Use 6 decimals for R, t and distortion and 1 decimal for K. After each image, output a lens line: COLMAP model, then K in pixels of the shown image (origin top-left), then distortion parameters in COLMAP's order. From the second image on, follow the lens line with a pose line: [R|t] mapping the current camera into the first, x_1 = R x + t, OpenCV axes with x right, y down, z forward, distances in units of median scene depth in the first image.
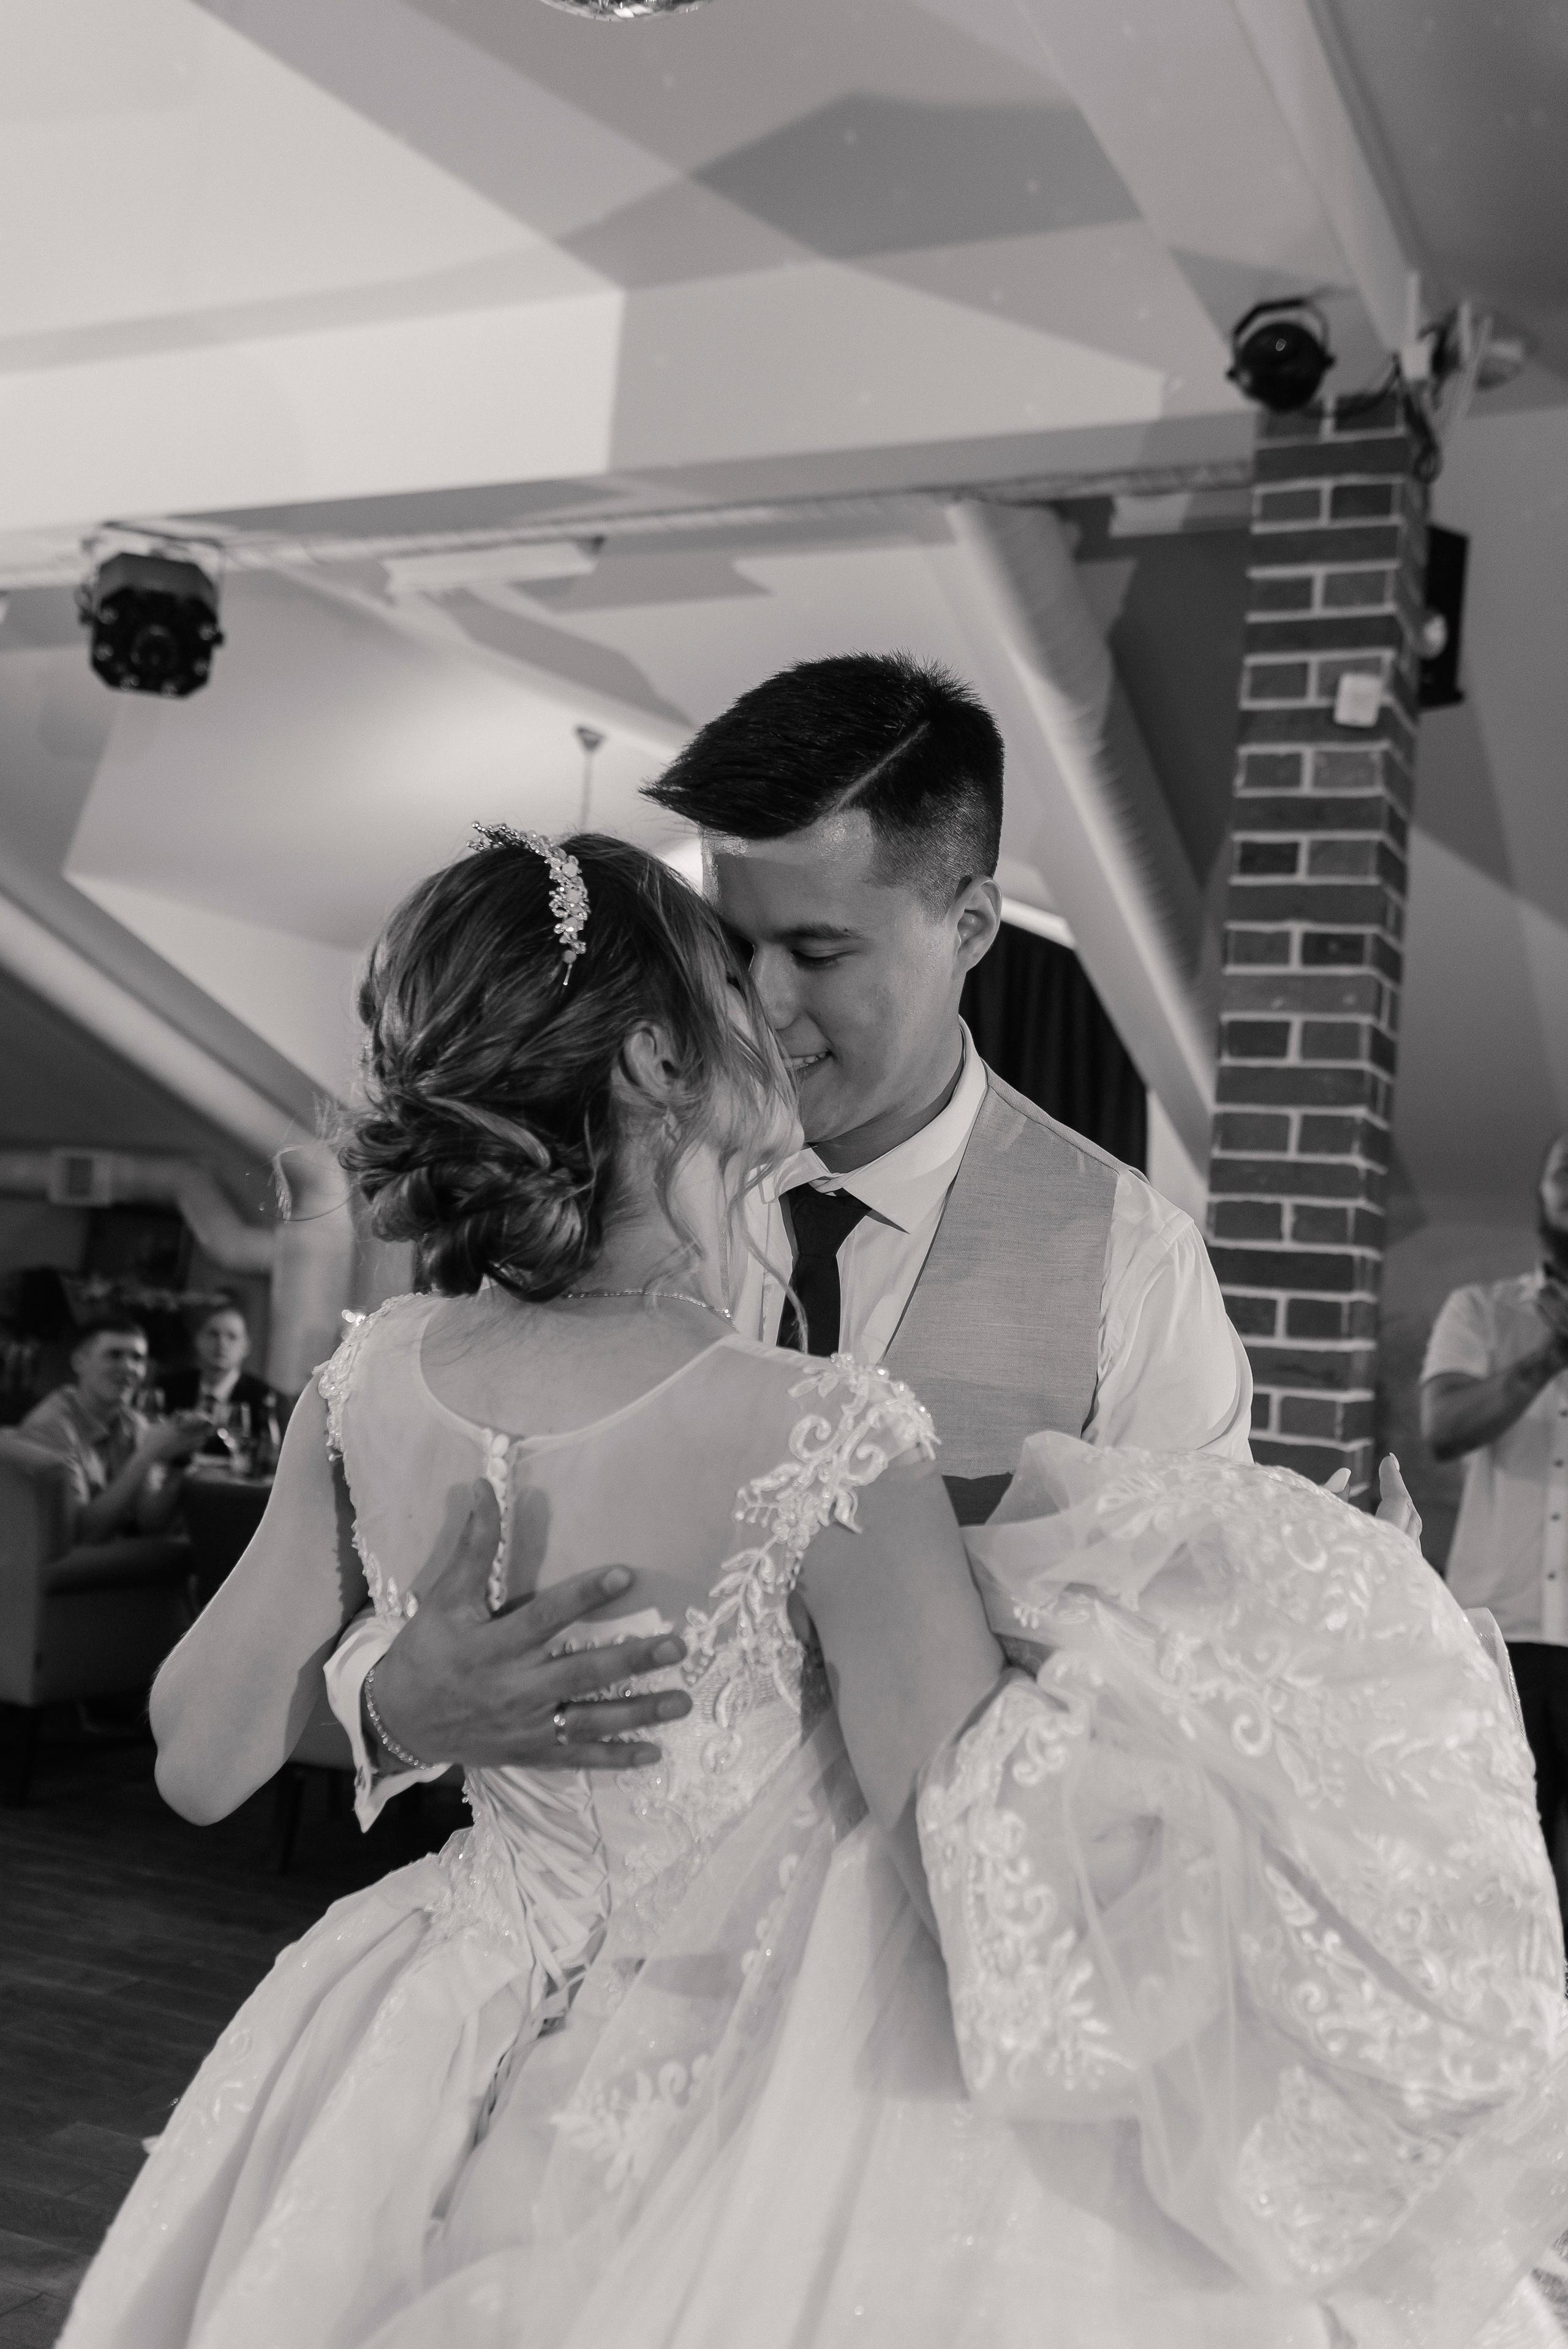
lens RADIAL K [[2304.9, 0, 784.0], [0, 2304.9, 1174.5], [0, 0, 1]] dist [-0.010530, -0.005885]
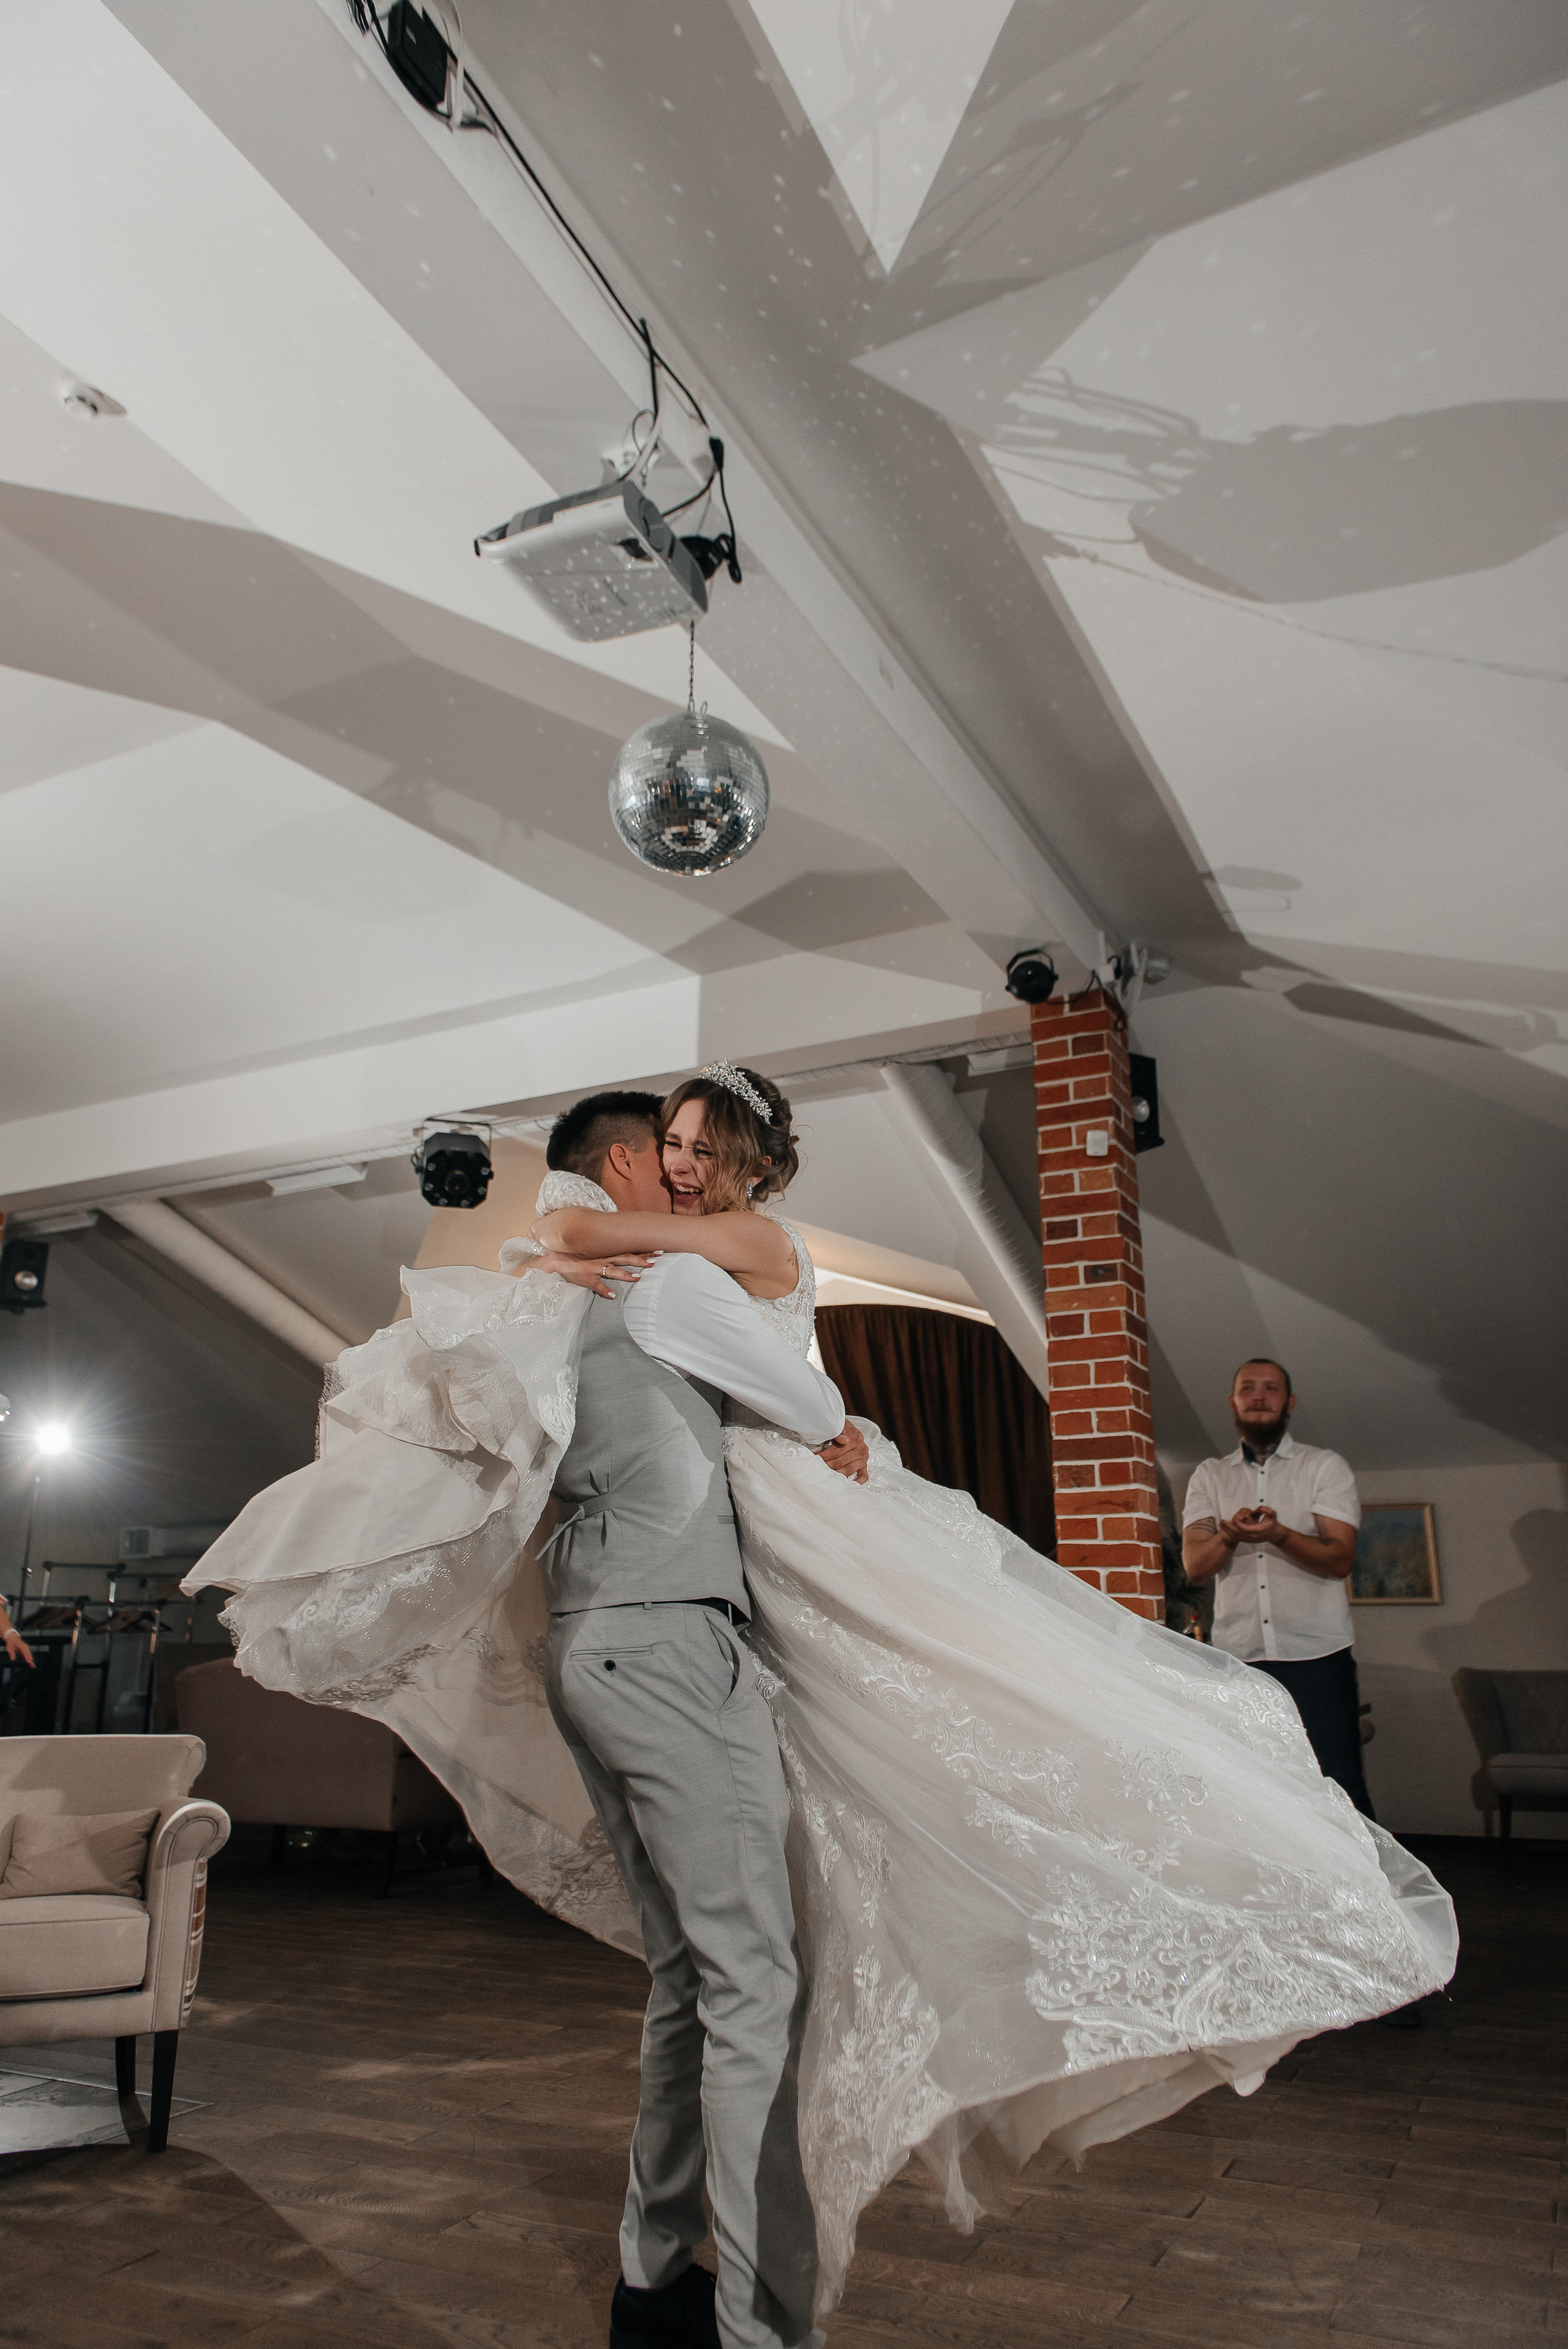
lens RADIAL K [[1561.4, 0, 784.0], [0, 1561.4, 1174.5], [0, 0, 1]] dist [0.000094, 0.000205]
pose [[0.996187, -0.084630, -0.021203, 0.015503], [0.077353, 0.969154, -0.234000, 0.098953], [0.040352, 0.231468, 0.972005, -0.255472]]
